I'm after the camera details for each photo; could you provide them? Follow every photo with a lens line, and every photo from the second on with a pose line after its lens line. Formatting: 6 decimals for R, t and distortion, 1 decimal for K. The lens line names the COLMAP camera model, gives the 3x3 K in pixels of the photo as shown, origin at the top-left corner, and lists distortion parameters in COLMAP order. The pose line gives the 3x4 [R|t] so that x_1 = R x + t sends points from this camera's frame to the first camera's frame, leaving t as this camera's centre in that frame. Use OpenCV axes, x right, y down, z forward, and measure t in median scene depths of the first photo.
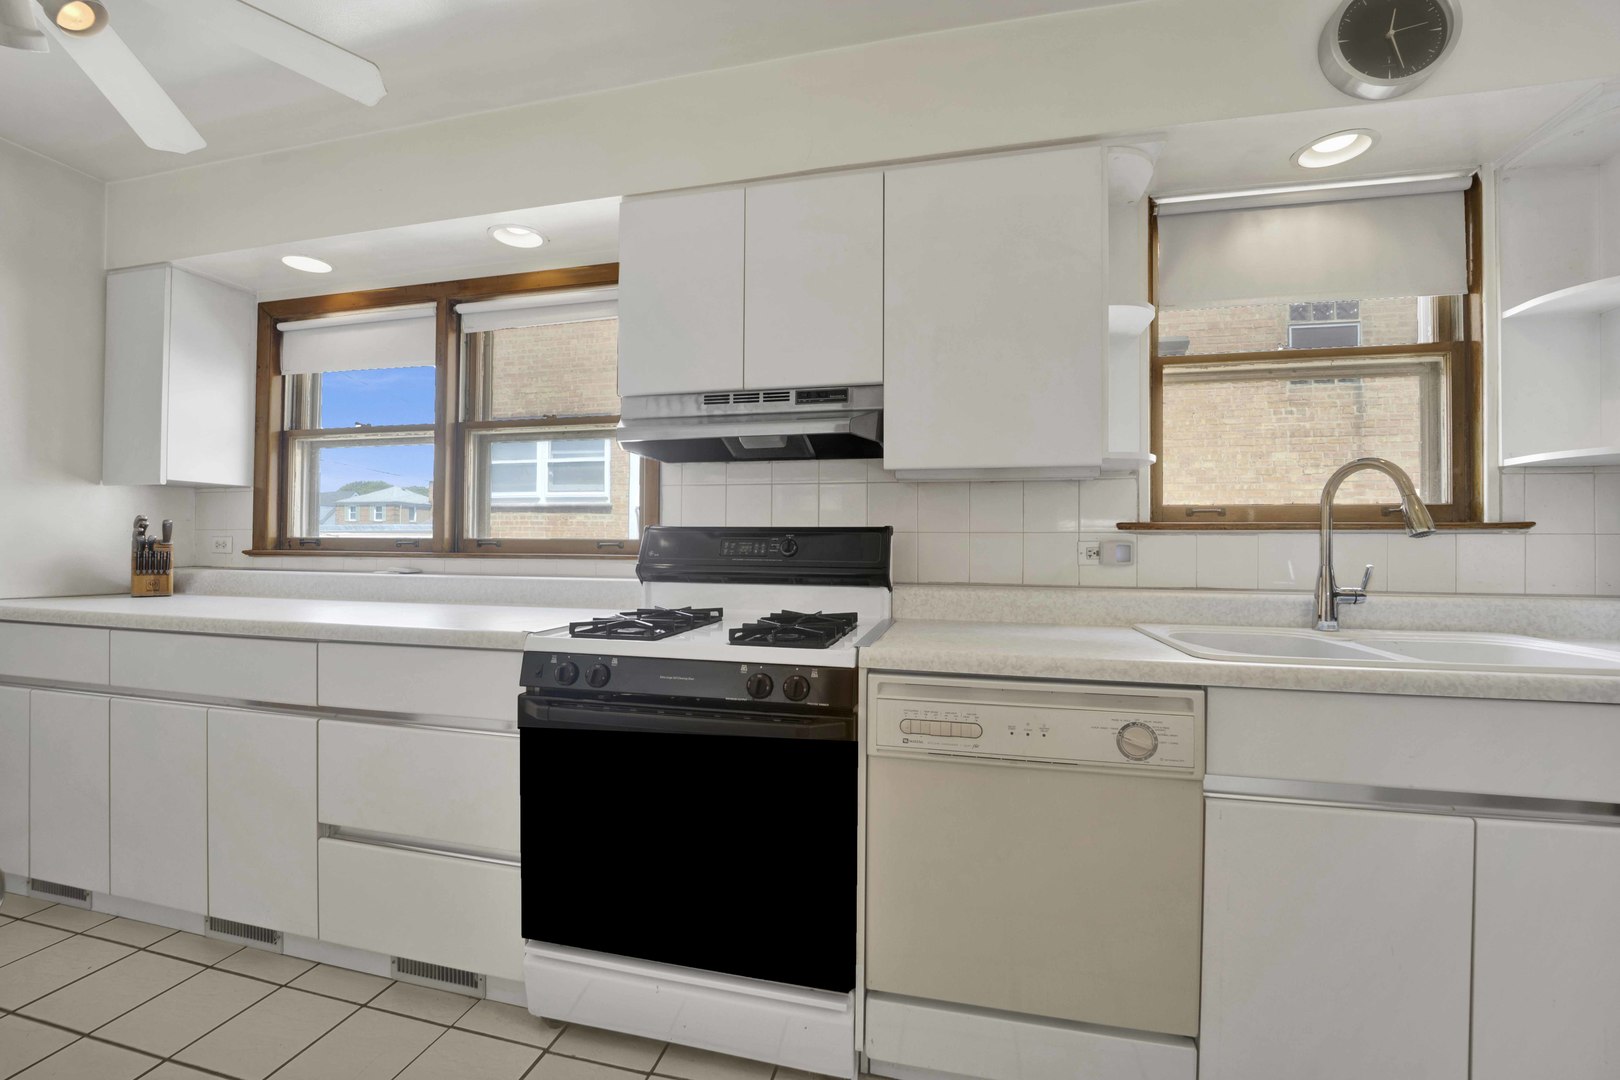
lens RADIAL K [[625.8, 0, 680.8], [0, 625.8, 541.6], [0, 0, 1]] dist [-0.017468, -0.000076]
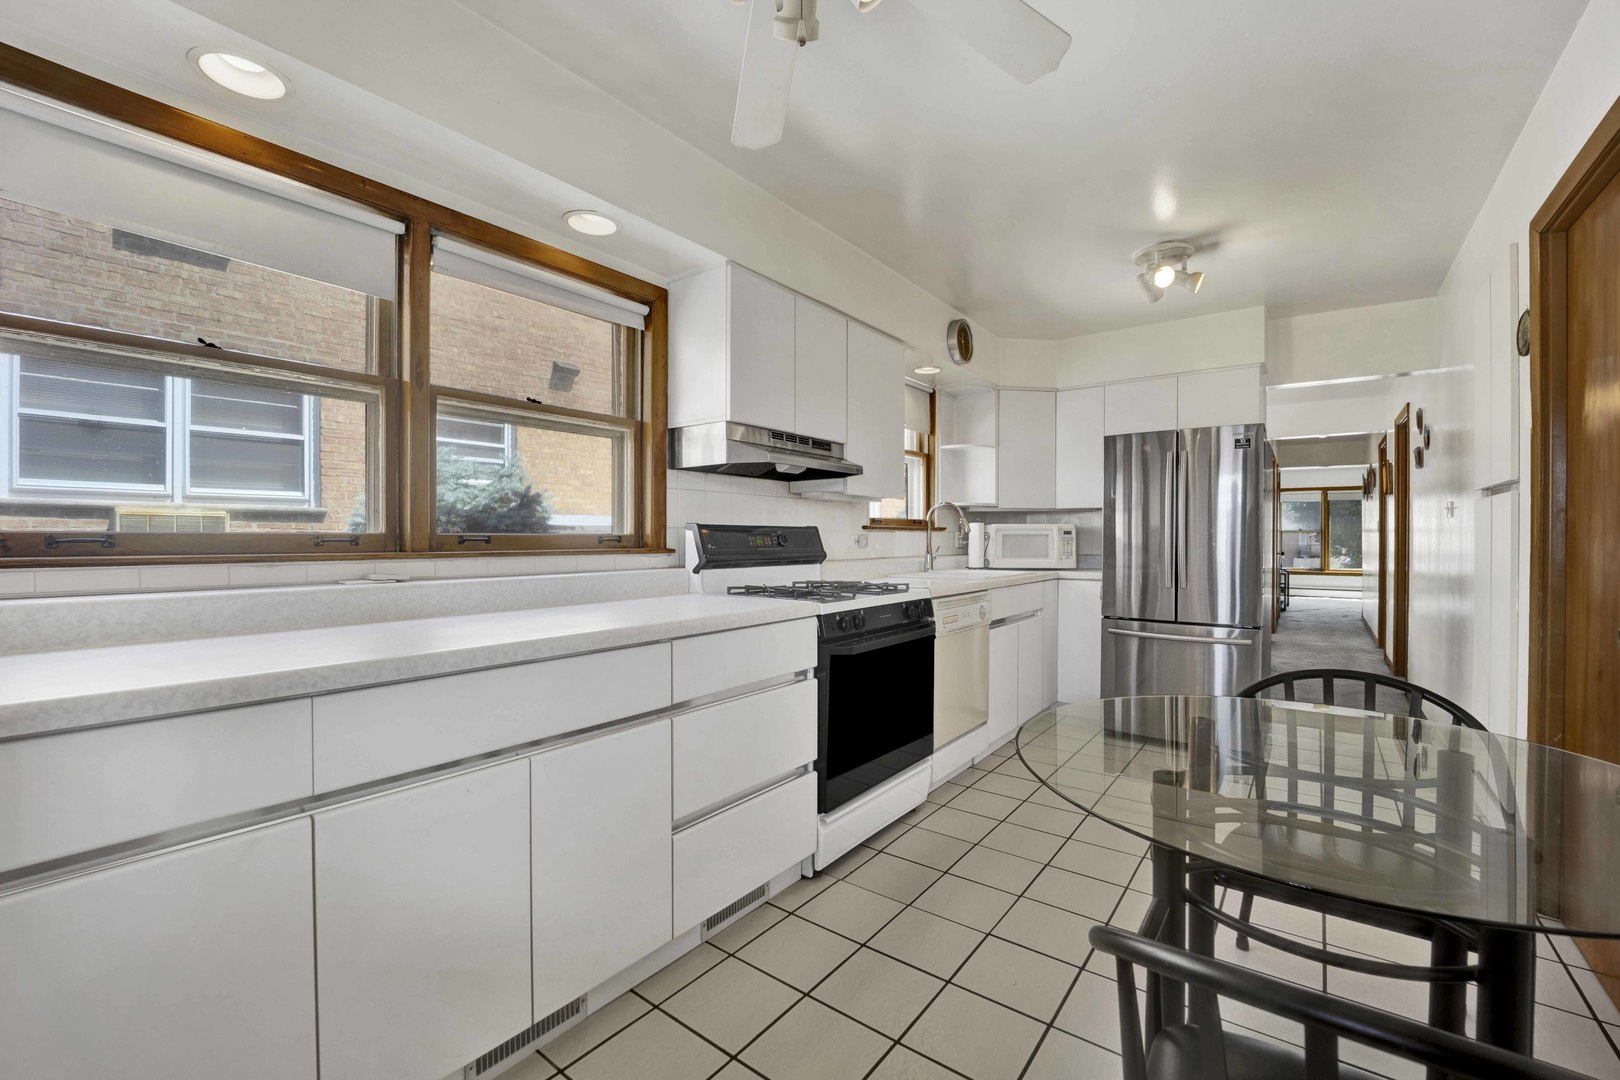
lens RADIAL K [[673.9, 0, 810.0], [0, 673.9, 540.0], [0, 0, 1]] dist [-0.020253, -0.000237]
pose [[0.393534, -0.010861, 0.919246, -1.485814], [0.000883, 0.999934, 0.011436, -0.011166], [-0.919310, -0.003688, 0.393518, 0.374964]]
